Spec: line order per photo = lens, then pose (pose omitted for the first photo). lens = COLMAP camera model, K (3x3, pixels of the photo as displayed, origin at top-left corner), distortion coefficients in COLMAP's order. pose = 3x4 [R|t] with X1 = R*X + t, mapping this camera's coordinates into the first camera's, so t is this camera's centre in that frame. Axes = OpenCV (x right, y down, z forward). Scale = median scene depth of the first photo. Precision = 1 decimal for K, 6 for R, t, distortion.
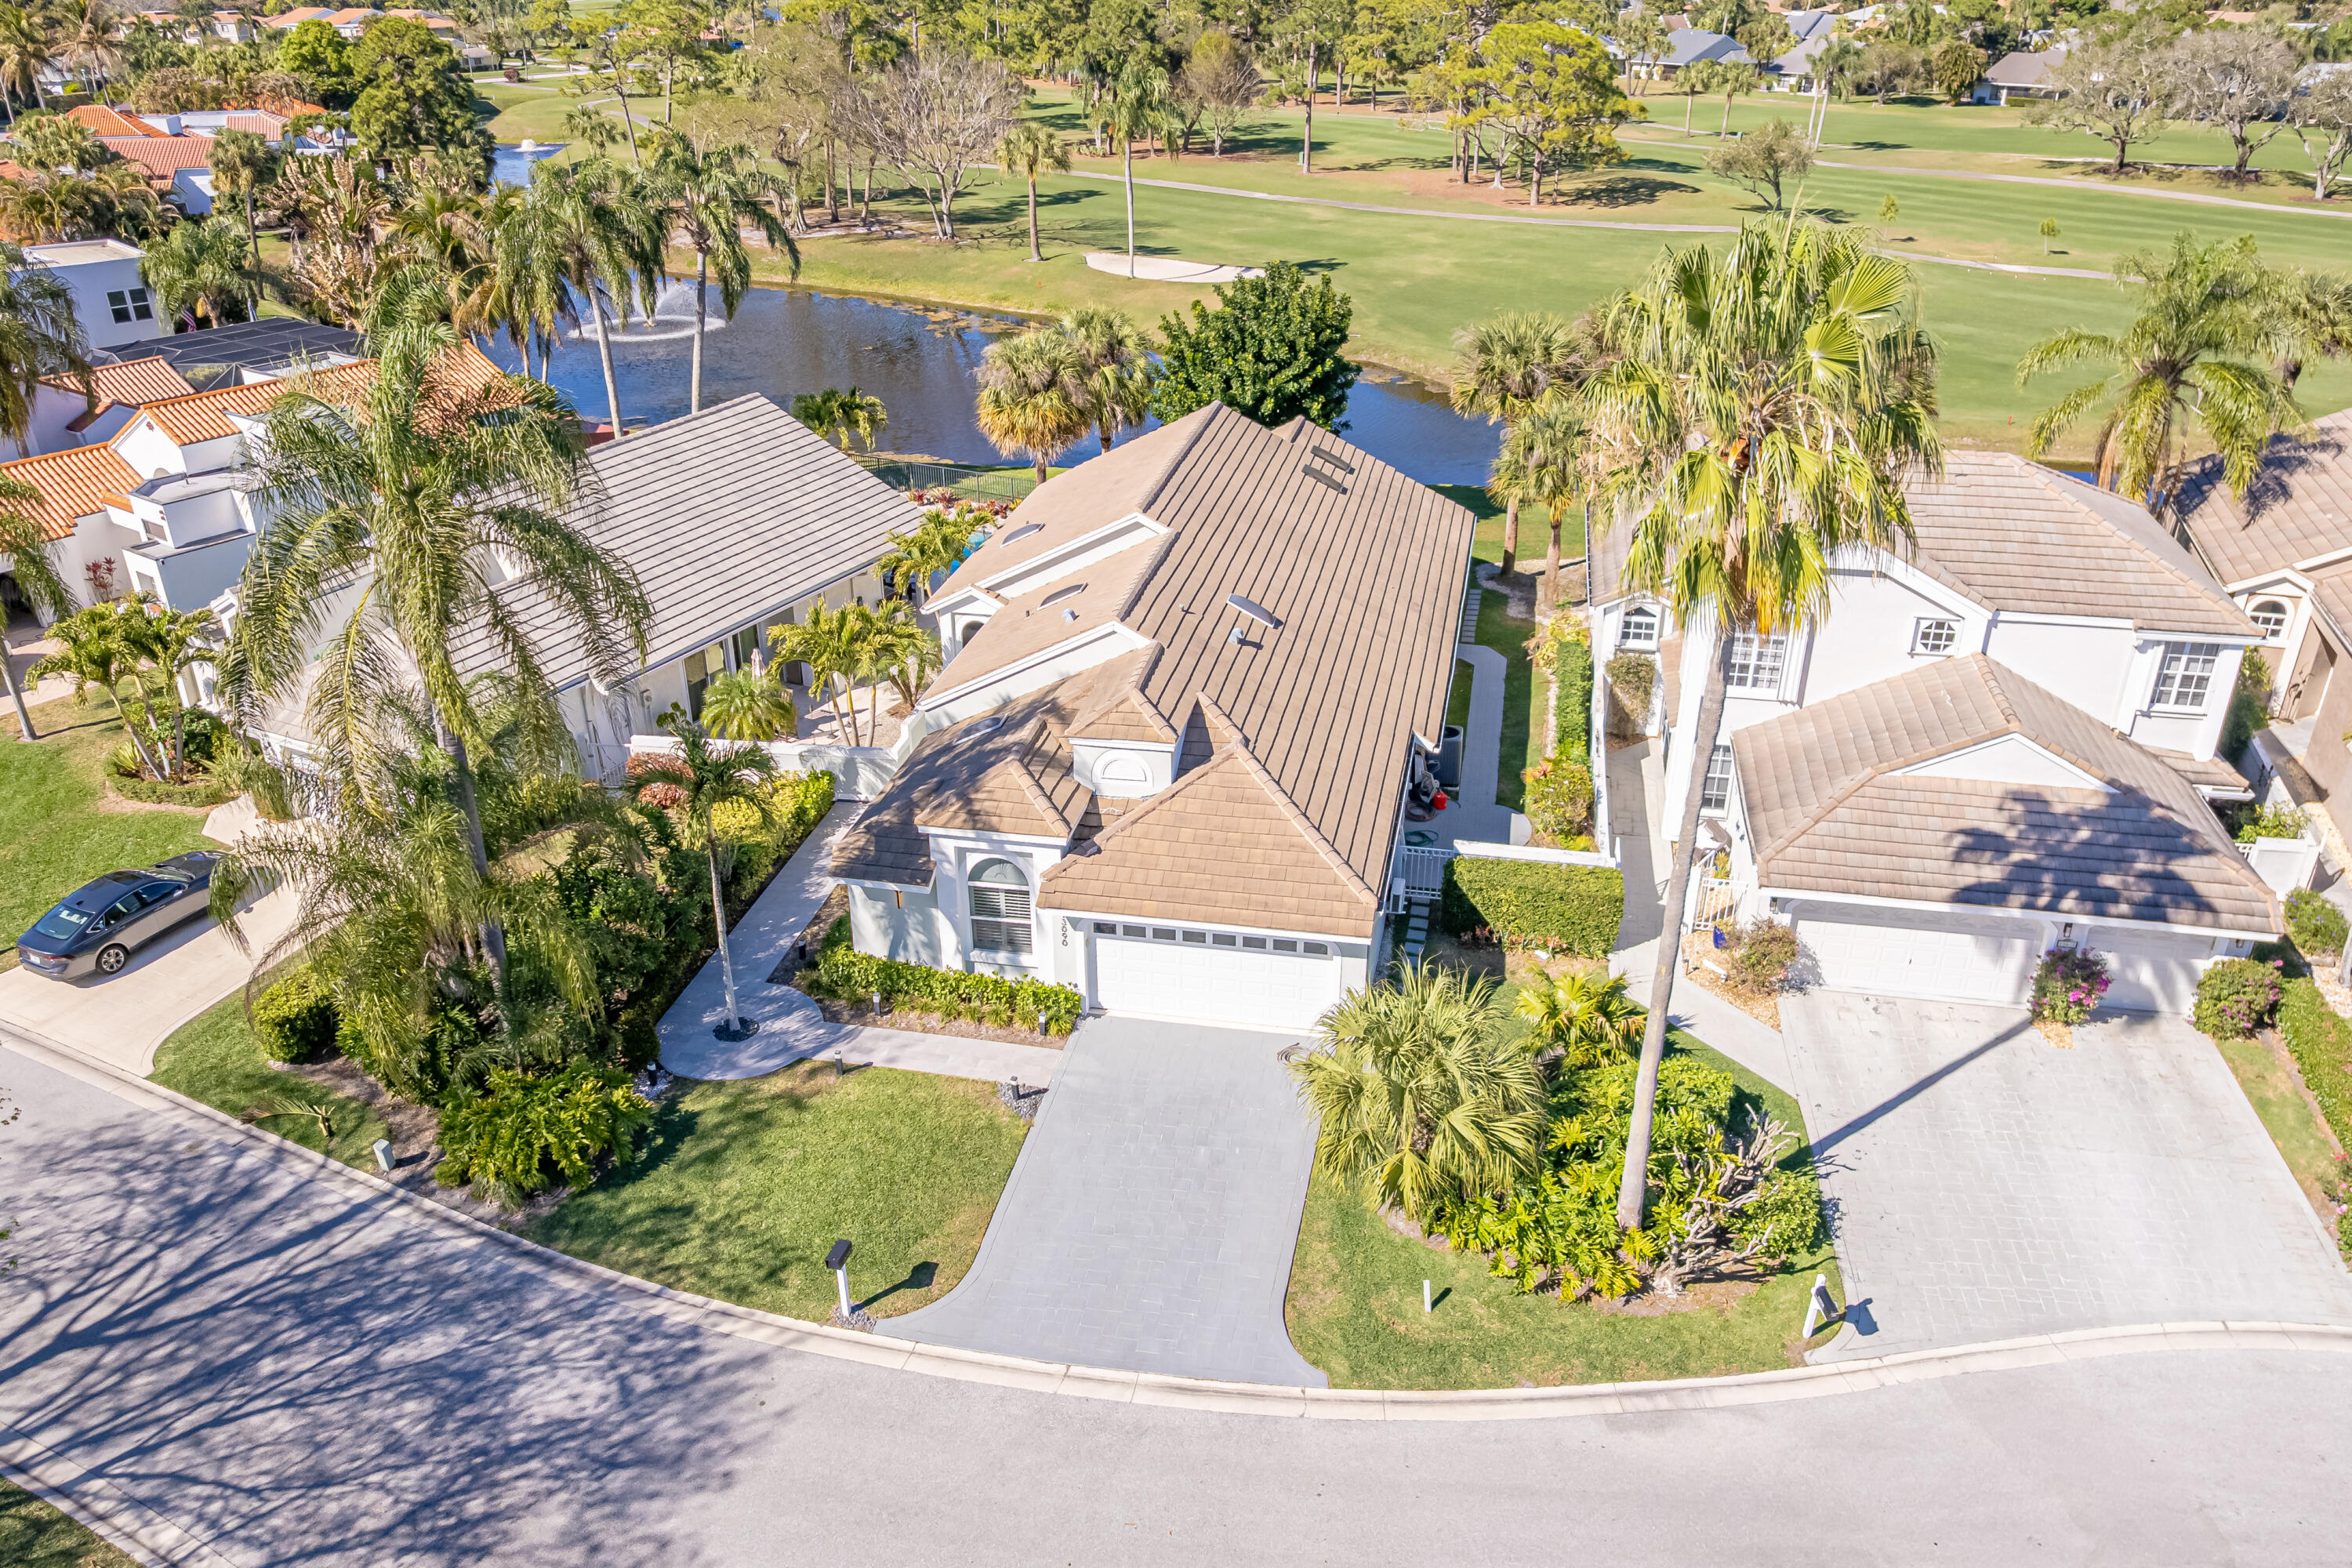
lens RADIAL K [[1776.6, 0, 1160.0], [0, 1776.6, 825.4], [0, 0, 1]] dist [-0.058862, 0.026635]
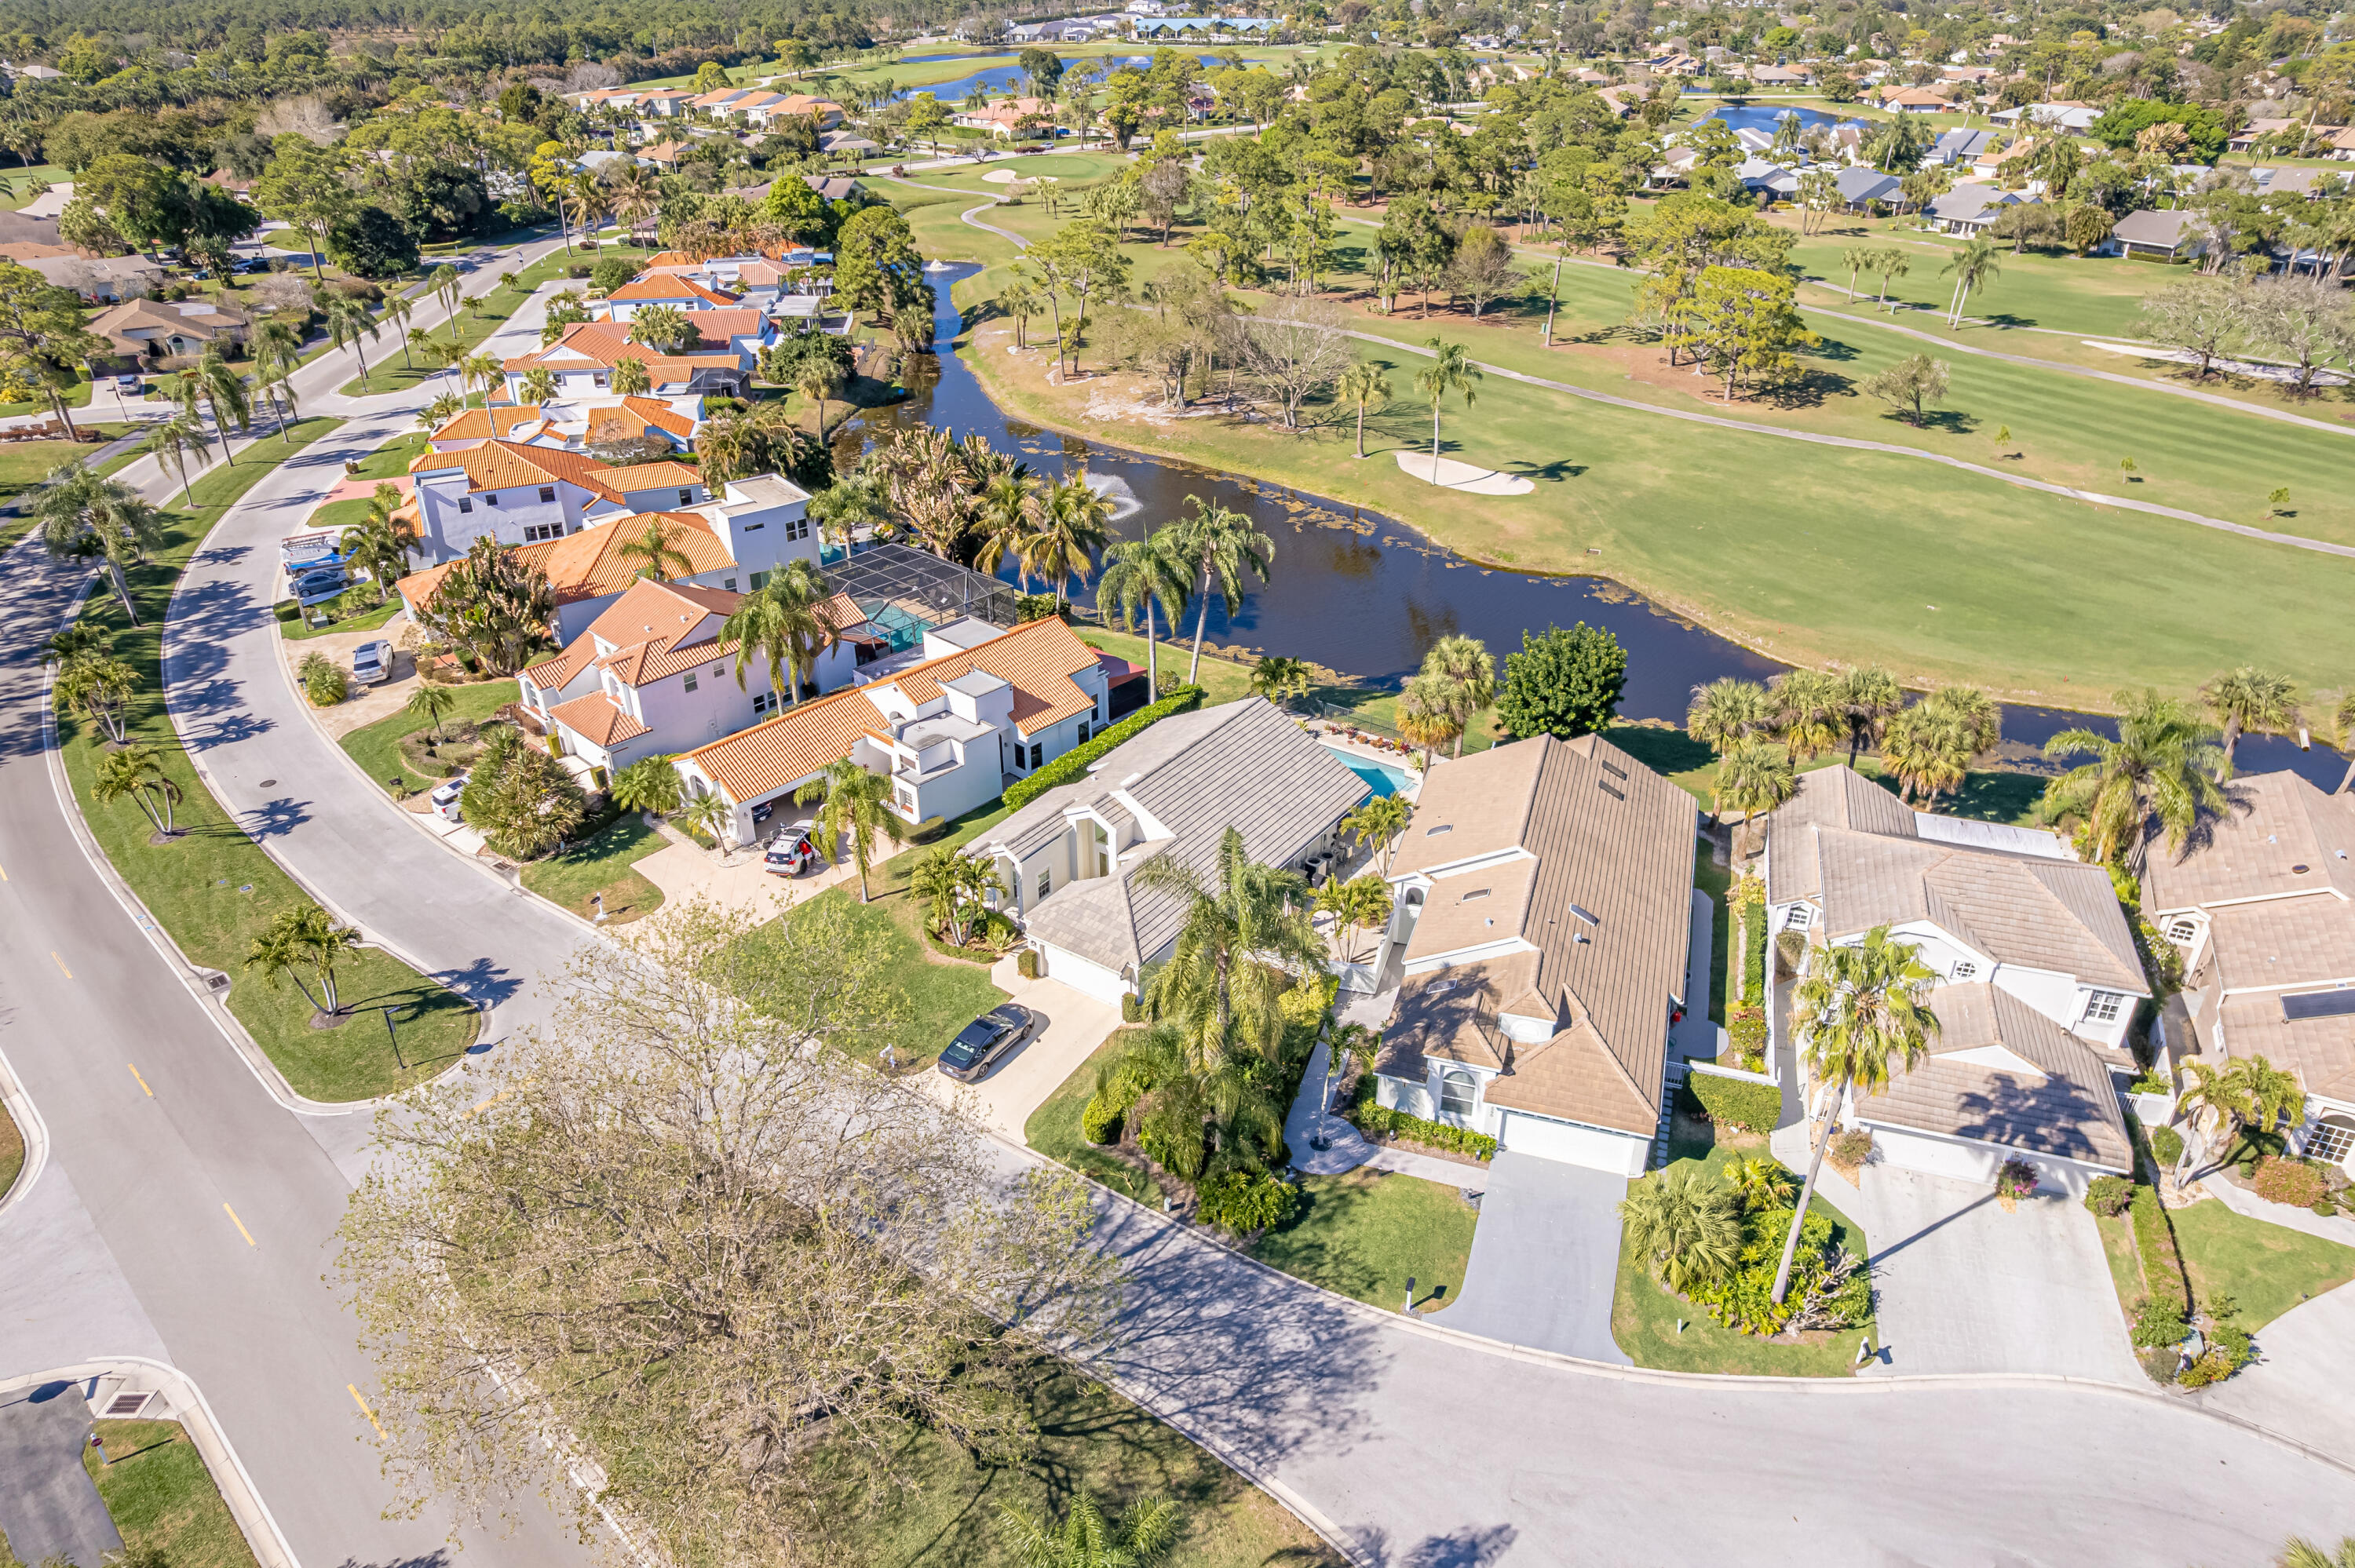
lens RADIAL K [[1519.6, 0, 1177.5], [0, 1519.6, 784.0], [0, 0, 1]] dist [-0.070863, 0.058358]
pose [[0.992660, 0.061581, -0.104084, -0.254460], [-0.057587, 0.997500, 0.040953, -0.359278], [0.106346, -0.034659, 0.993725, -0.716454]]
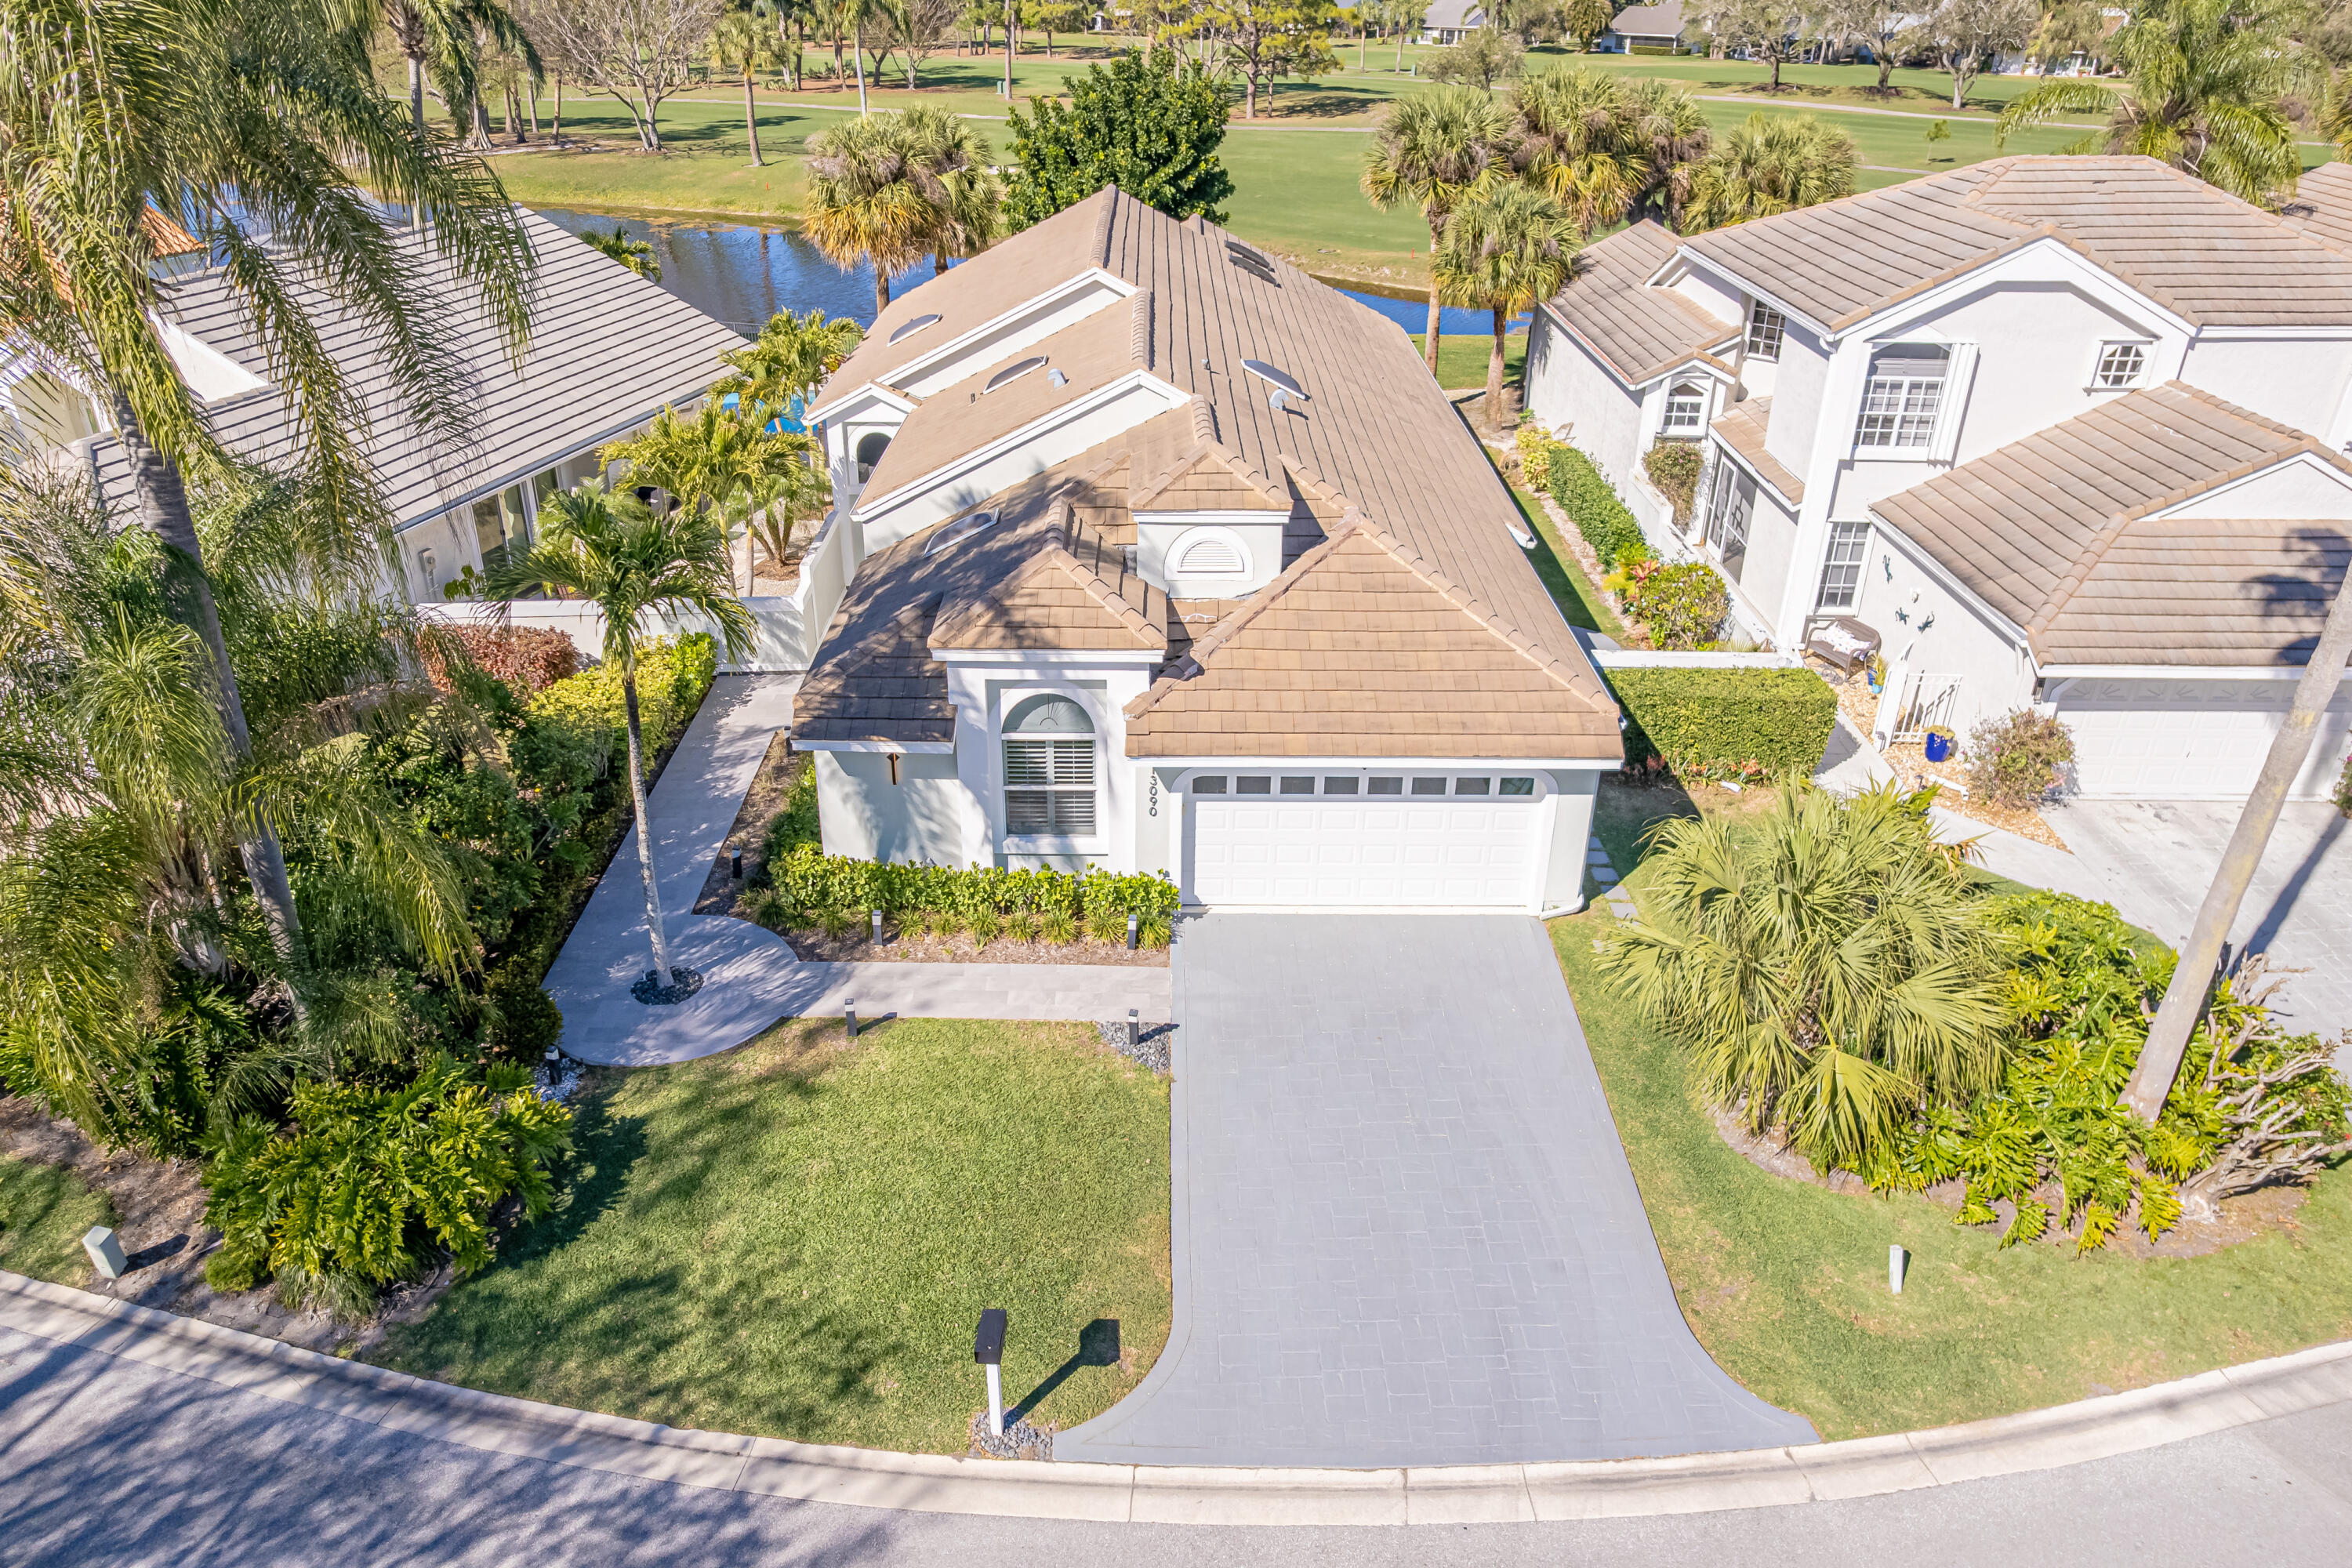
lens RADIAL K [[1653.8, 0, 1148.8], [0, 1653.8, 828.4], [0, 0, 1]] dist [-0.085076, 0.083552]
pose [[0.980534, -0.082624, 0.178117, -0.172922], [0.077746, 0.996386, 0.034207, 0.051986], [-0.180300, -0.019693, 0.983415, 0.382244]]
